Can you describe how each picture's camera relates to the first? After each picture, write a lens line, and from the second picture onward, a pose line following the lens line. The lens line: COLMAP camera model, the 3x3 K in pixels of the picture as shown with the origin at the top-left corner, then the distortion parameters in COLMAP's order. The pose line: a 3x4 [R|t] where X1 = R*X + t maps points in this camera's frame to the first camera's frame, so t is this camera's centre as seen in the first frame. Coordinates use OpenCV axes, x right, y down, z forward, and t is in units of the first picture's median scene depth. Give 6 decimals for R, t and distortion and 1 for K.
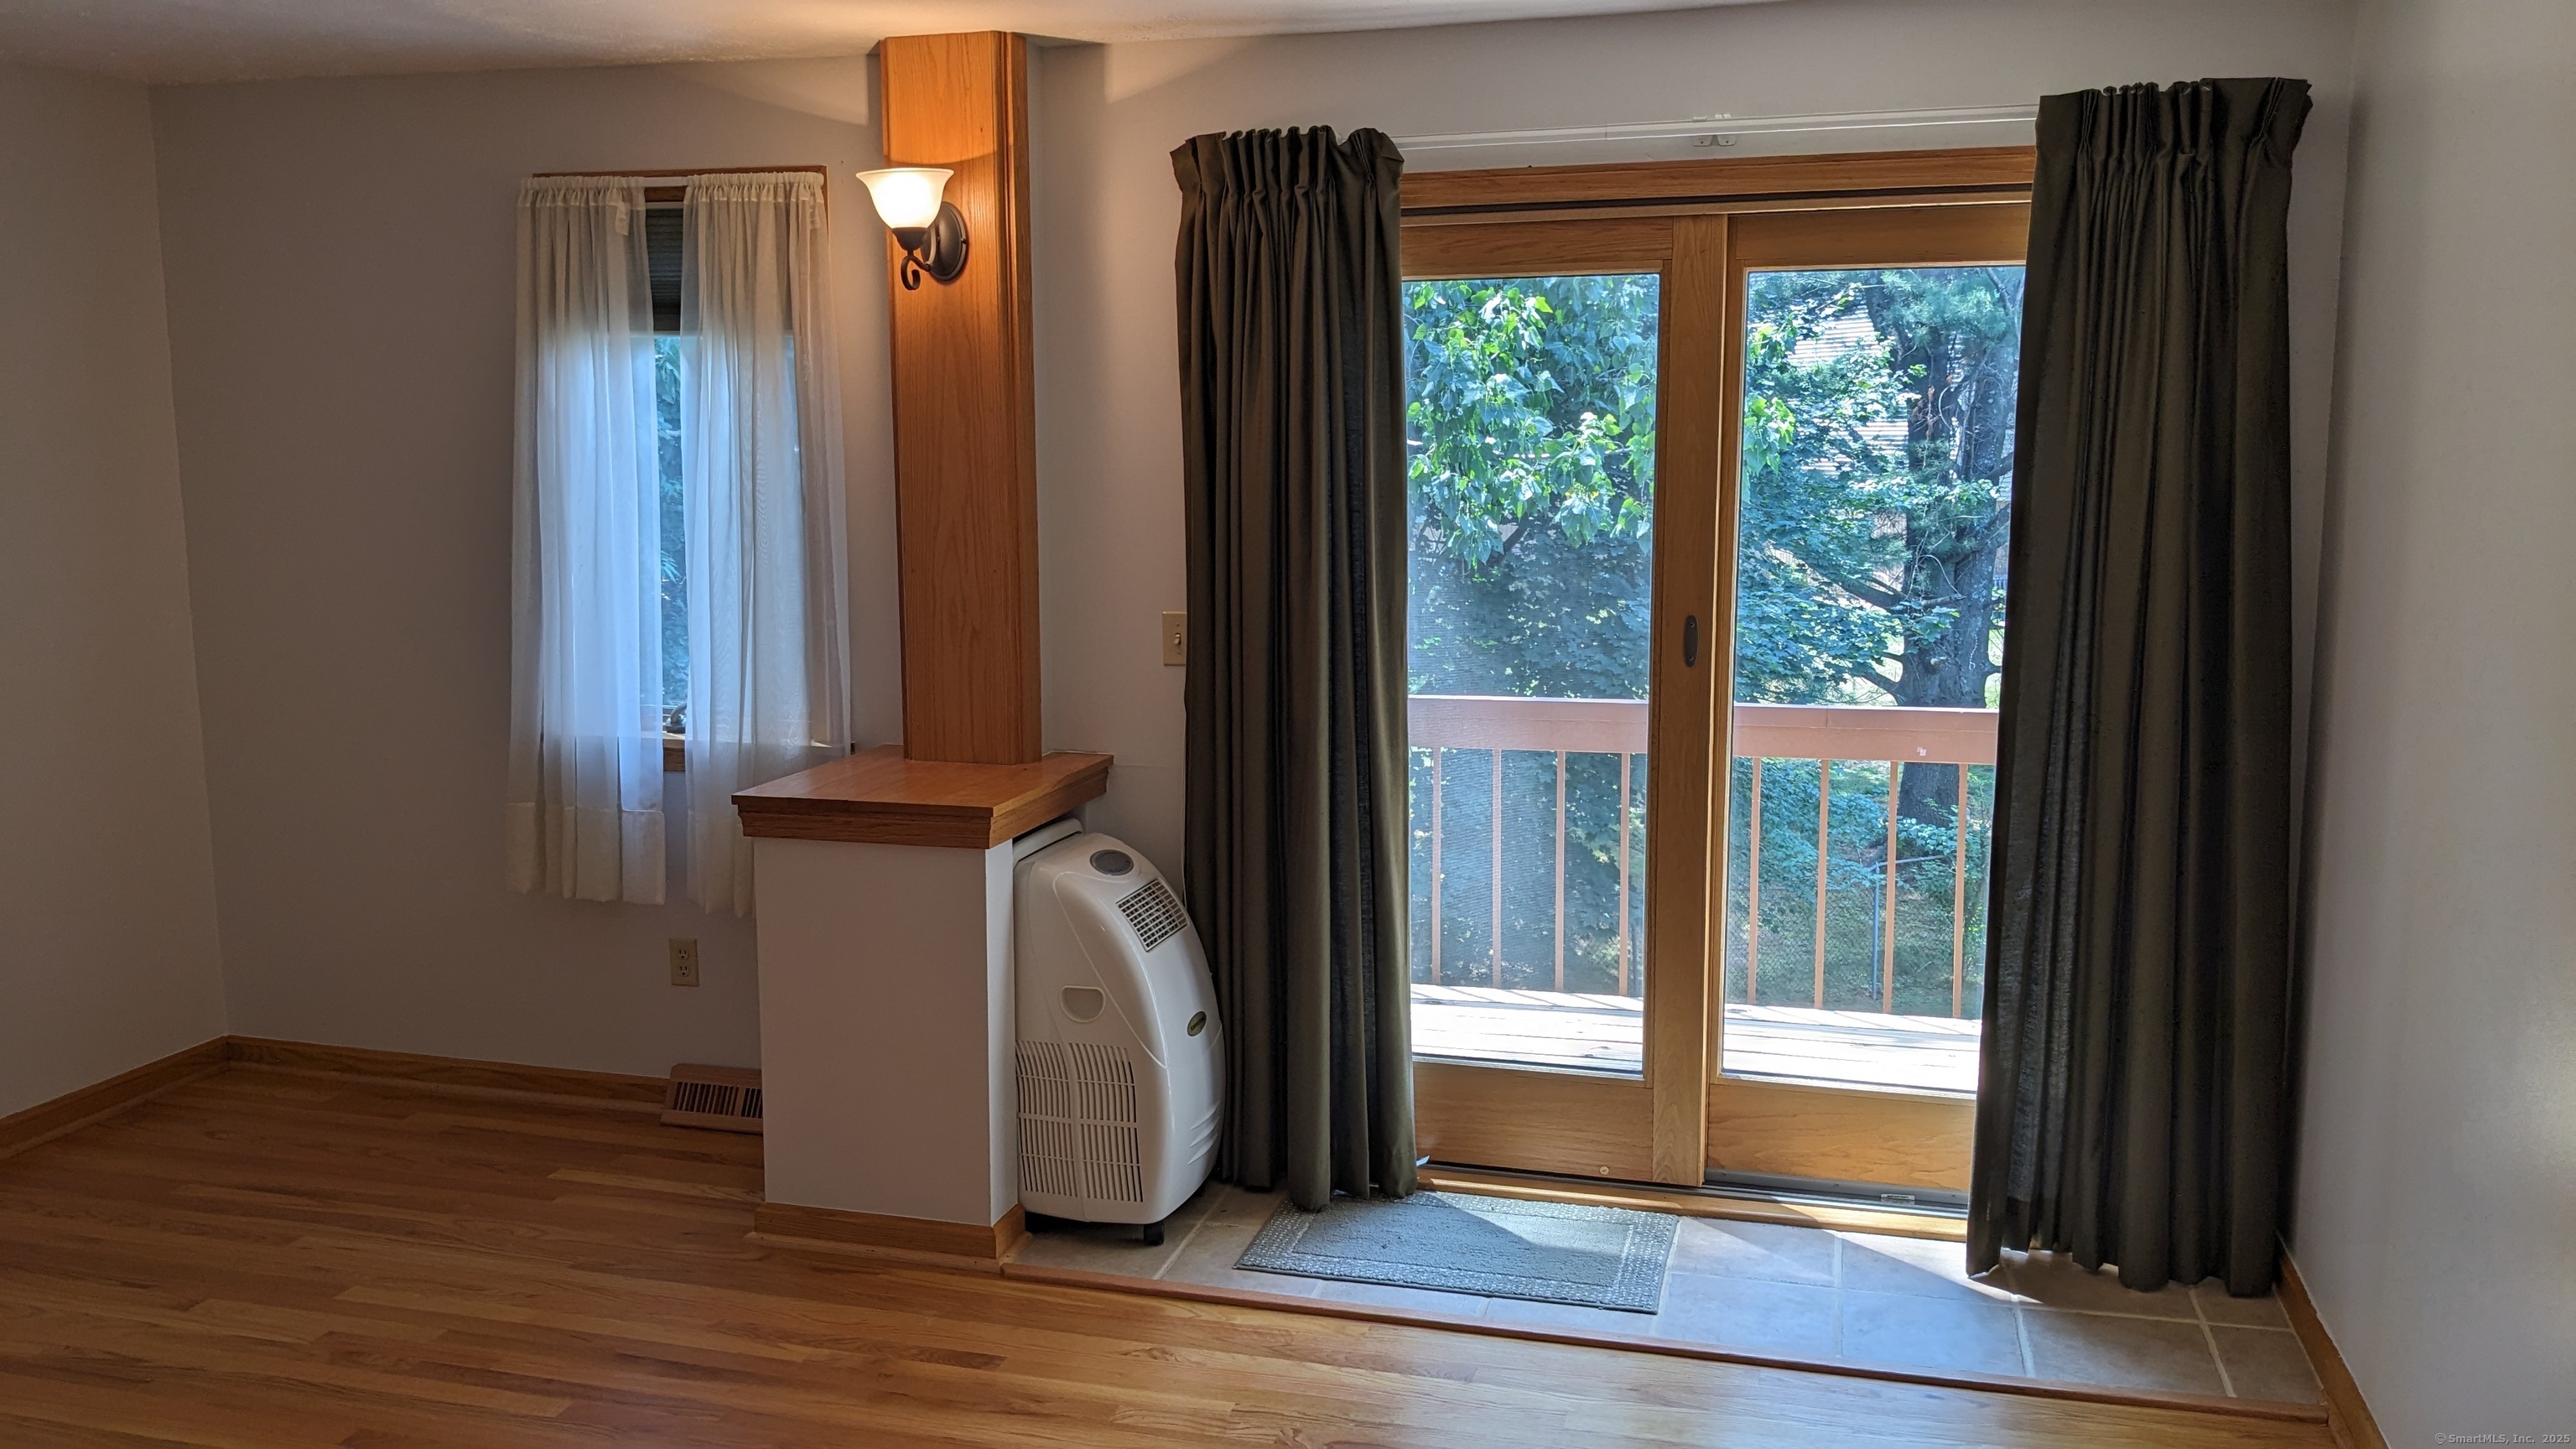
lens RADIAL K [[2061.3, 0, 1284.0], [0, 2061.3, 765.0], [0, 0, 1]] dist [0.082314, -0.150390]
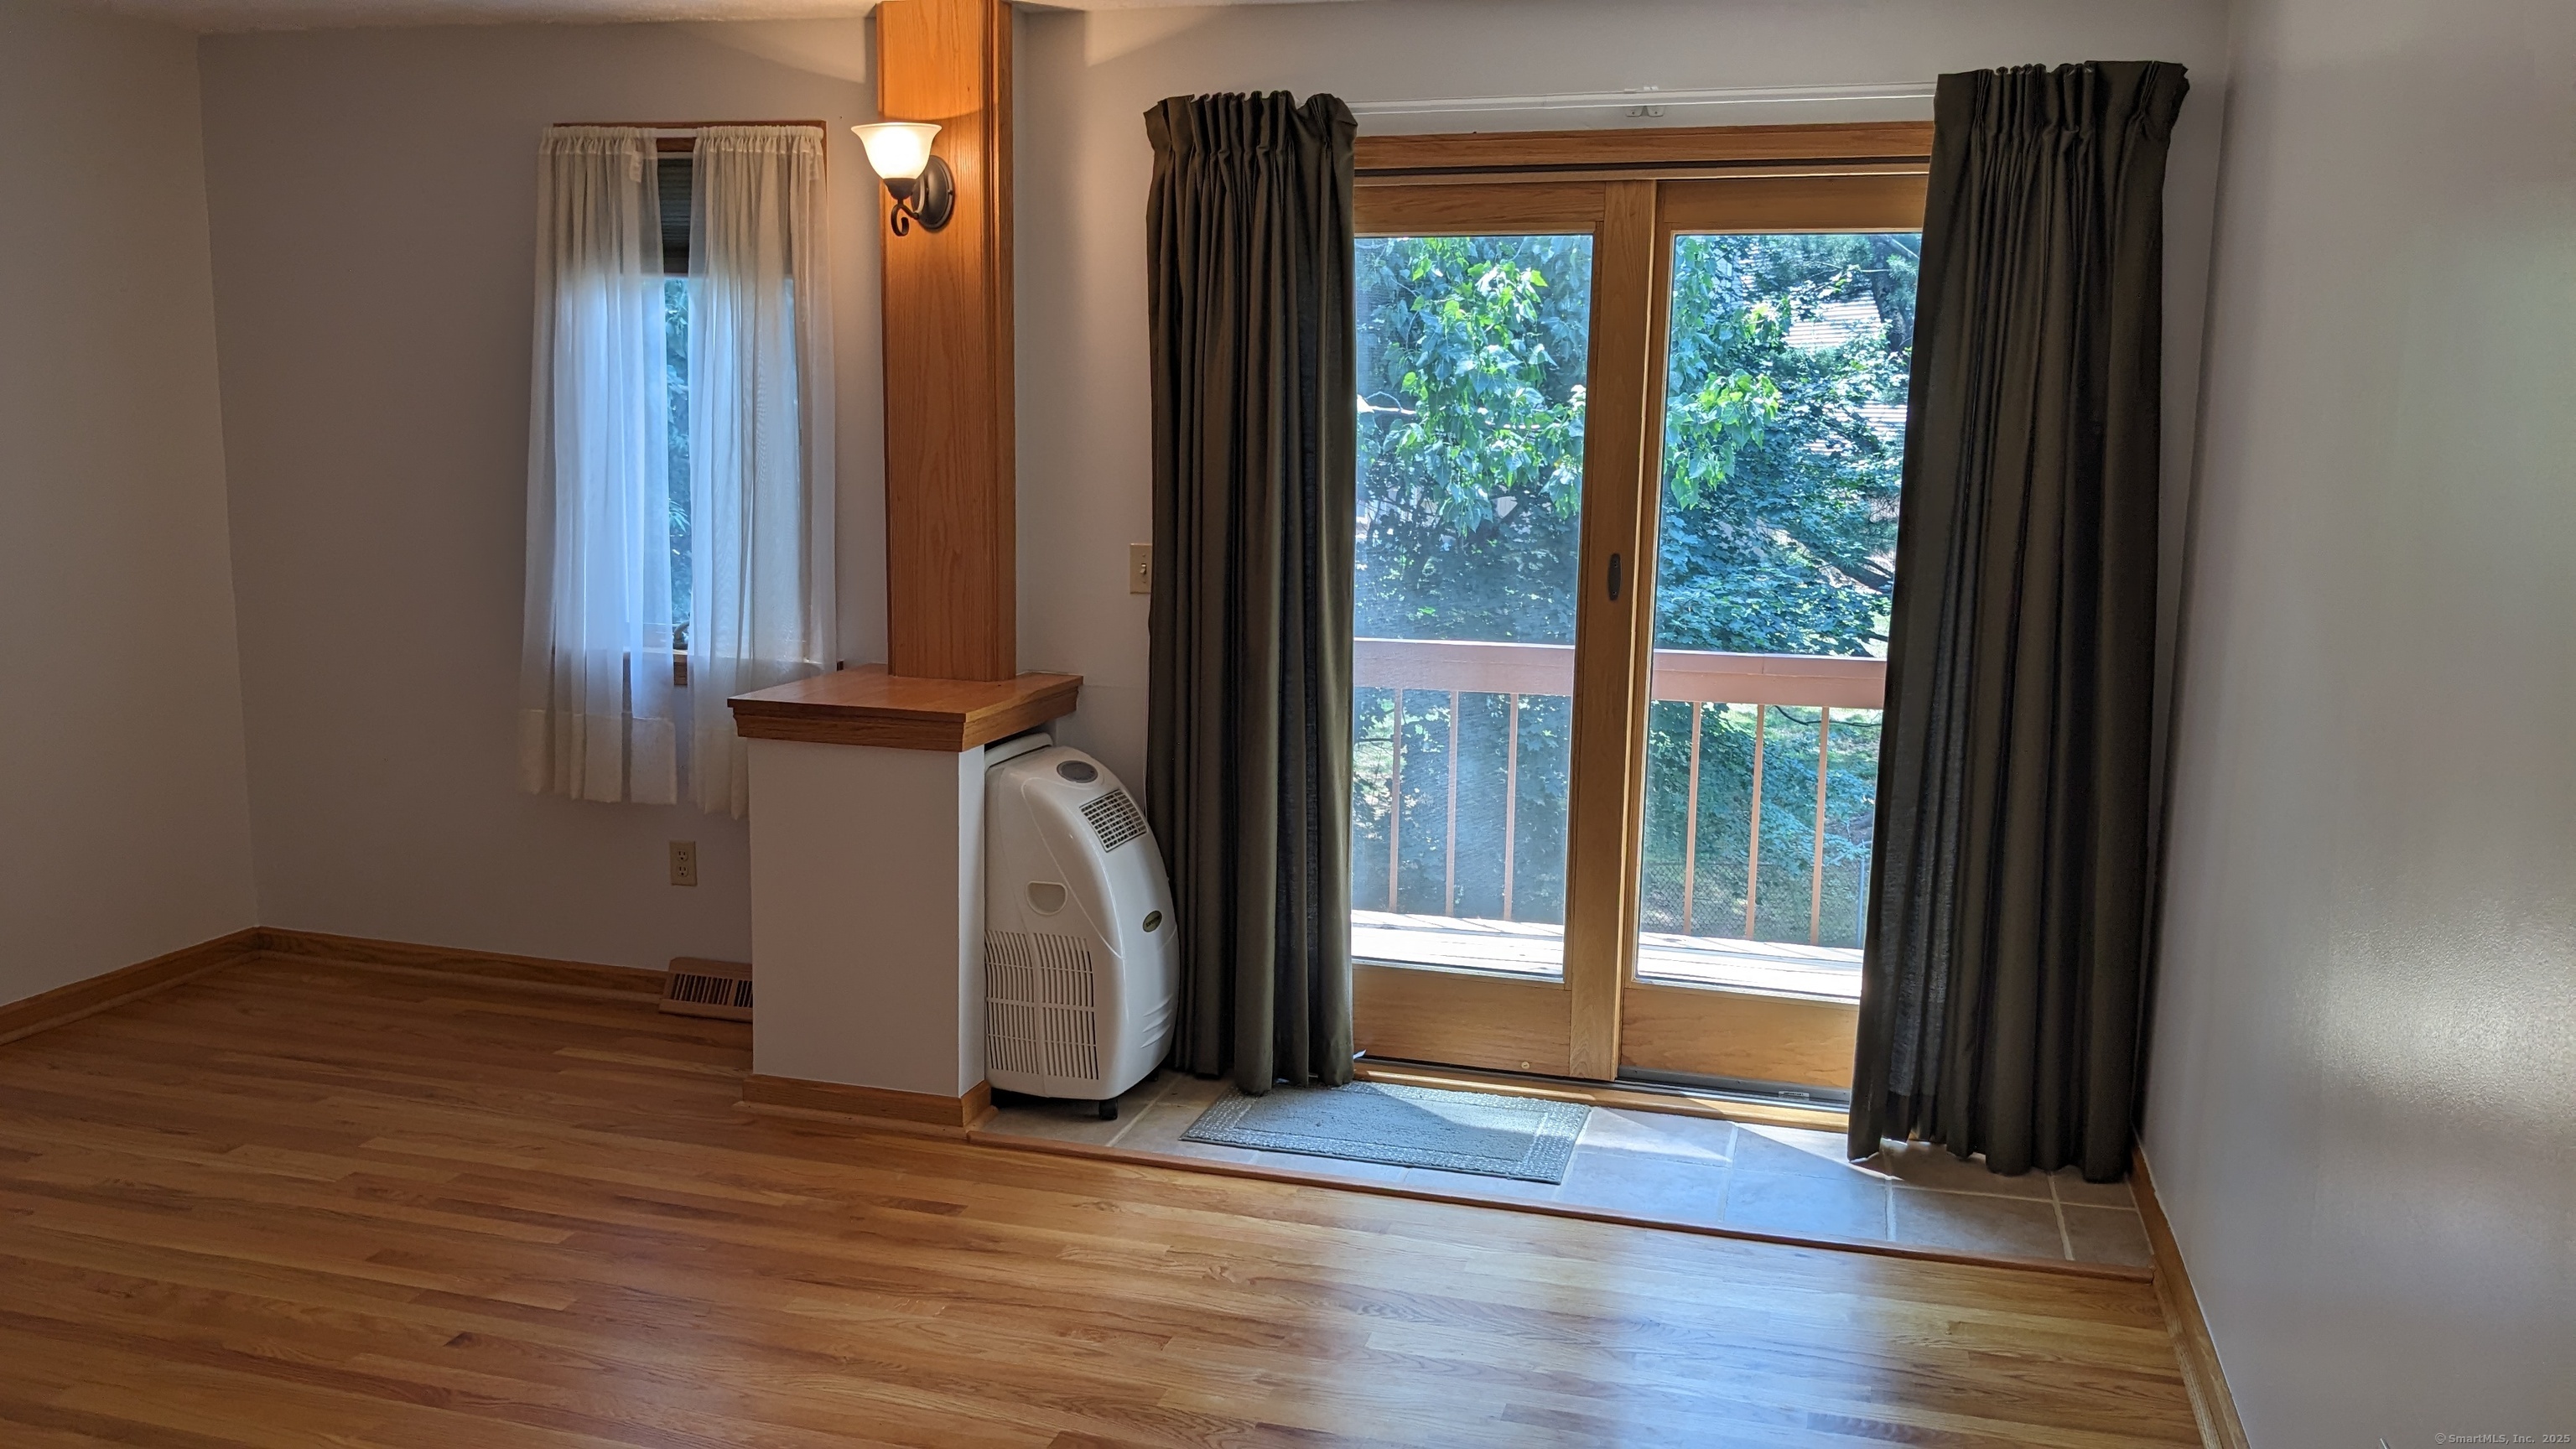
lens RADIAL K [[2058.5, 0, 1272.7], [0, 2058.5, 779.9], [0, 0, 1]] dist [0.082972, -0.155930]
pose [[0.999744, 0.021130, -0.008105, 0.028416], [-0.020980, 0.999614, 0.018204, 0.029903], [0.008487, -0.018029, 0.999801, -0.082784]]
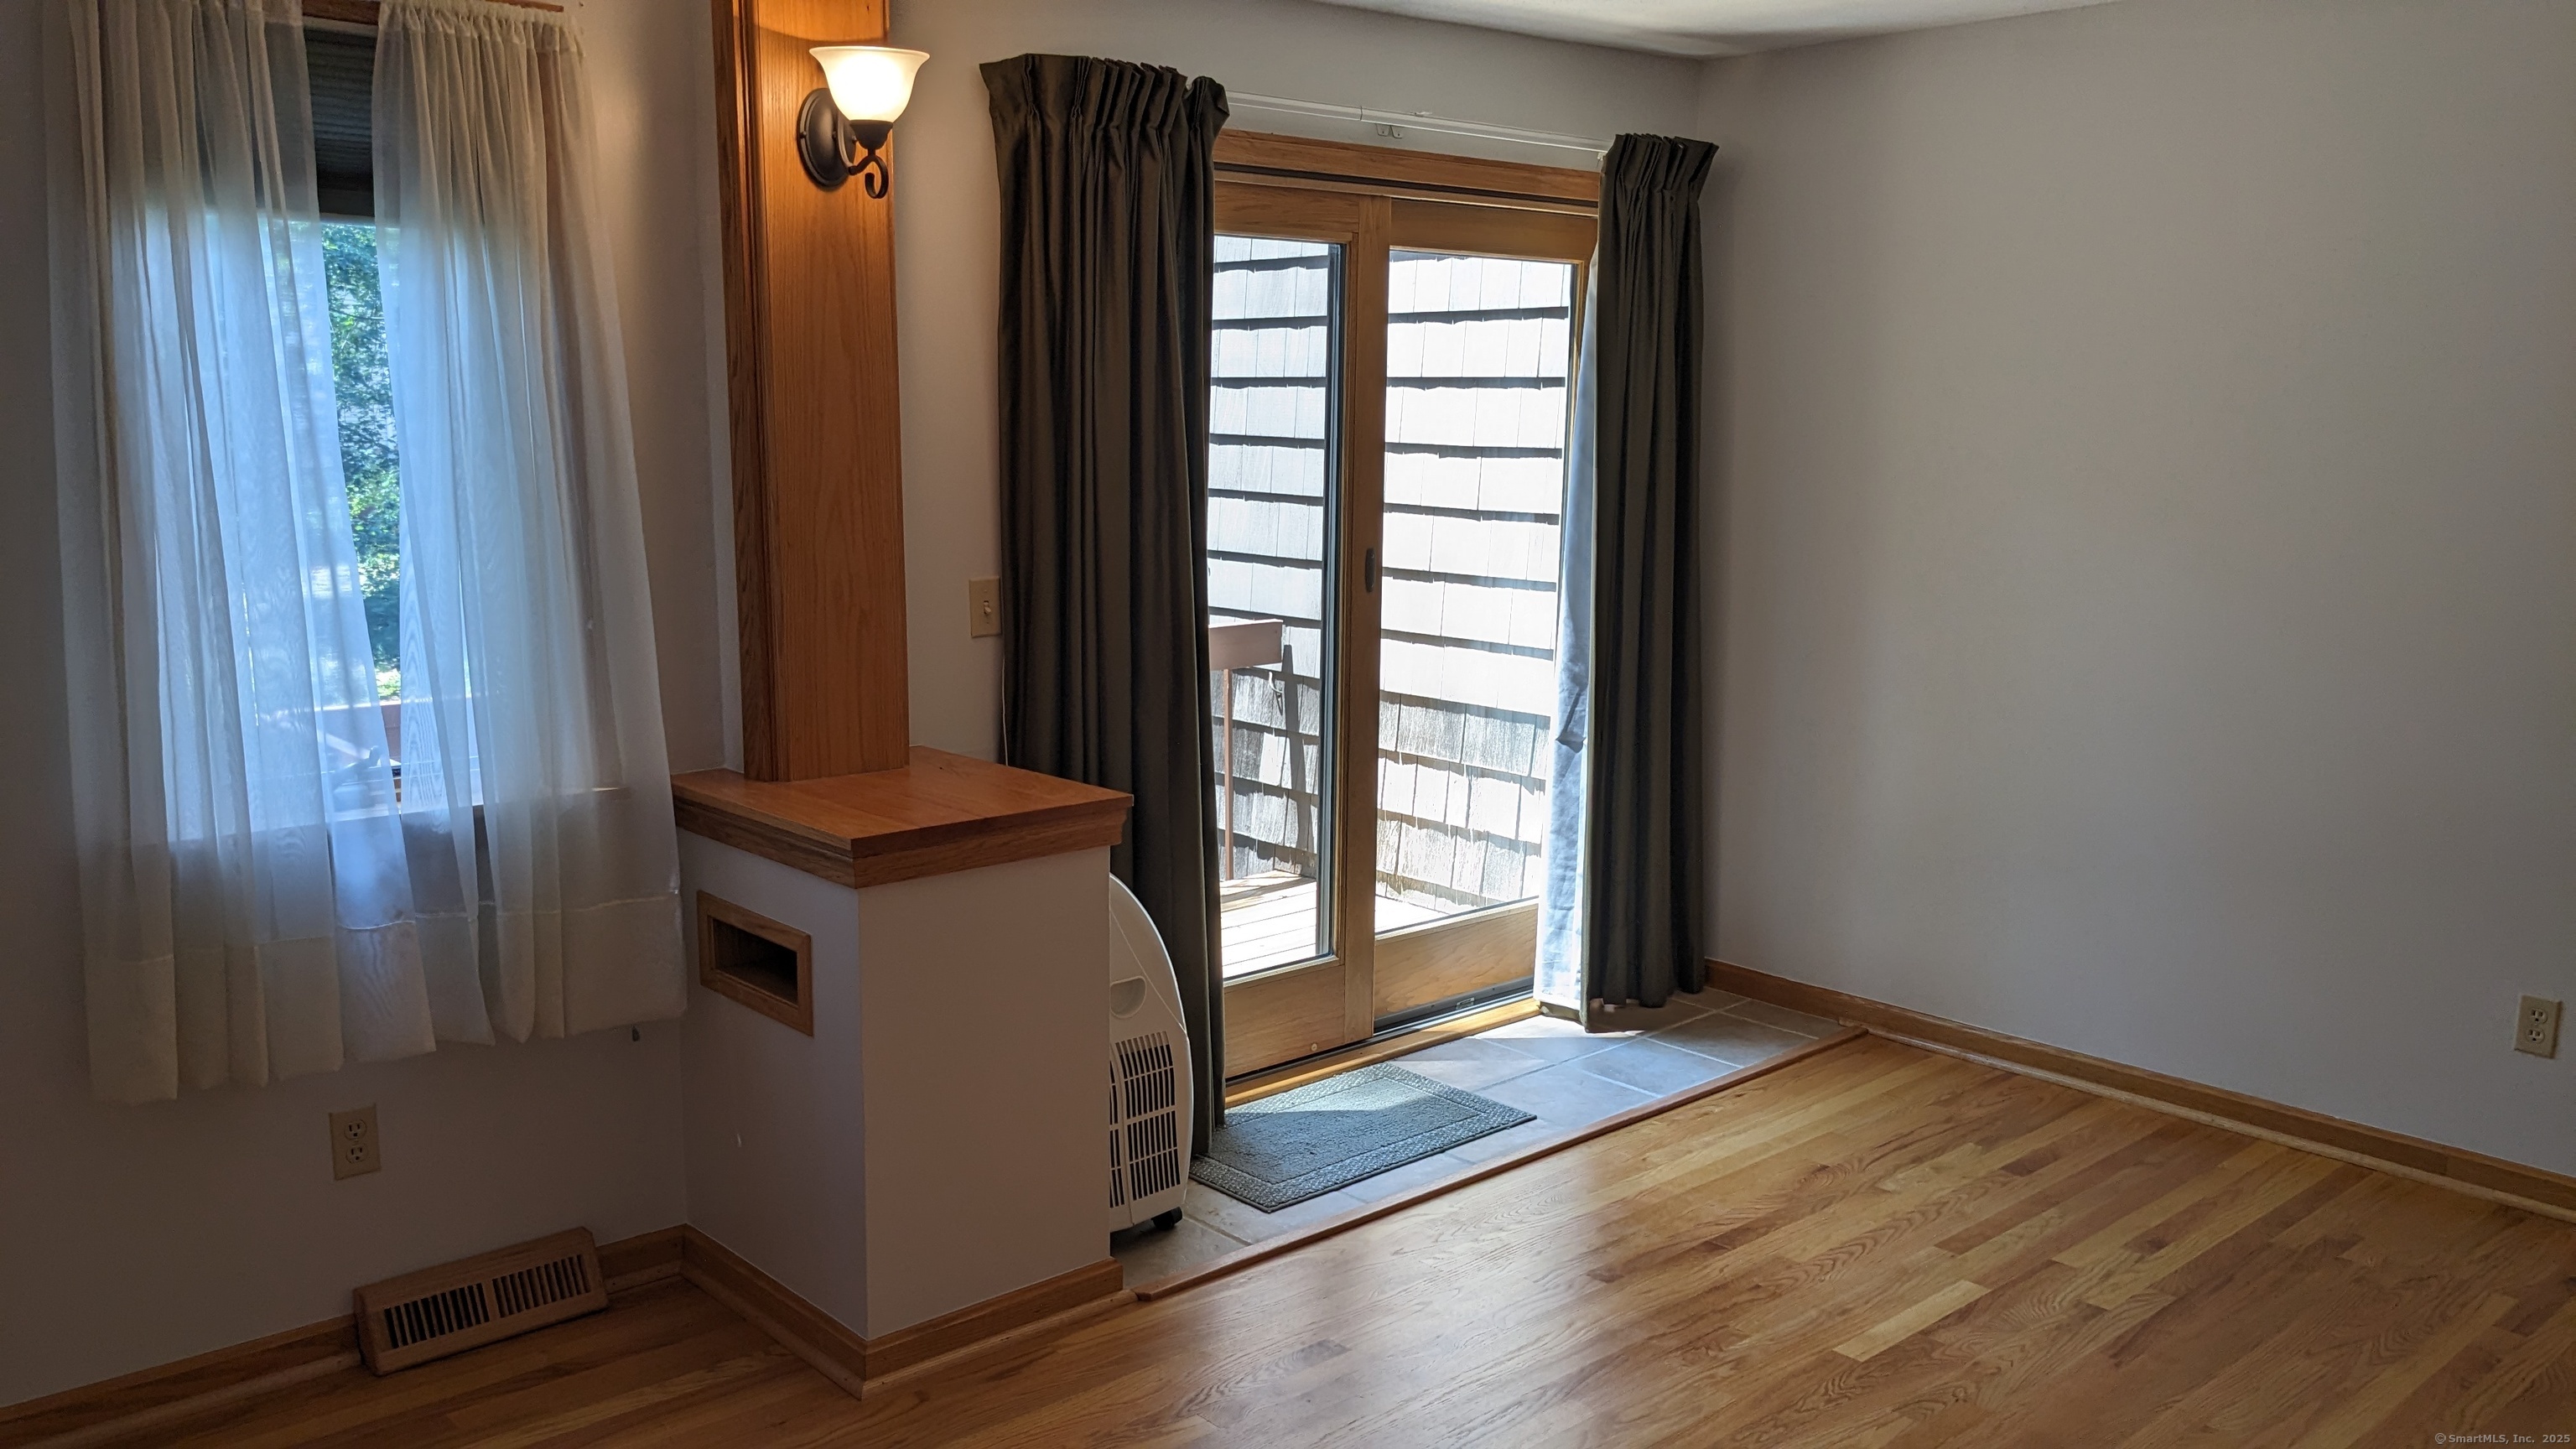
lens RADIAL K [[2015.4, 0, 1285.9], [0, 2015.4, 815.7], [0, 0, 1]] dist [0.073987, -0.141572]
pose [[0.530148, -0.164112, 0.831872, -0.777606], [0.123128, 0.985592, 0.115969, -0.060534], [-0.838918, 0.040946, 0.542716, 0.427825]]
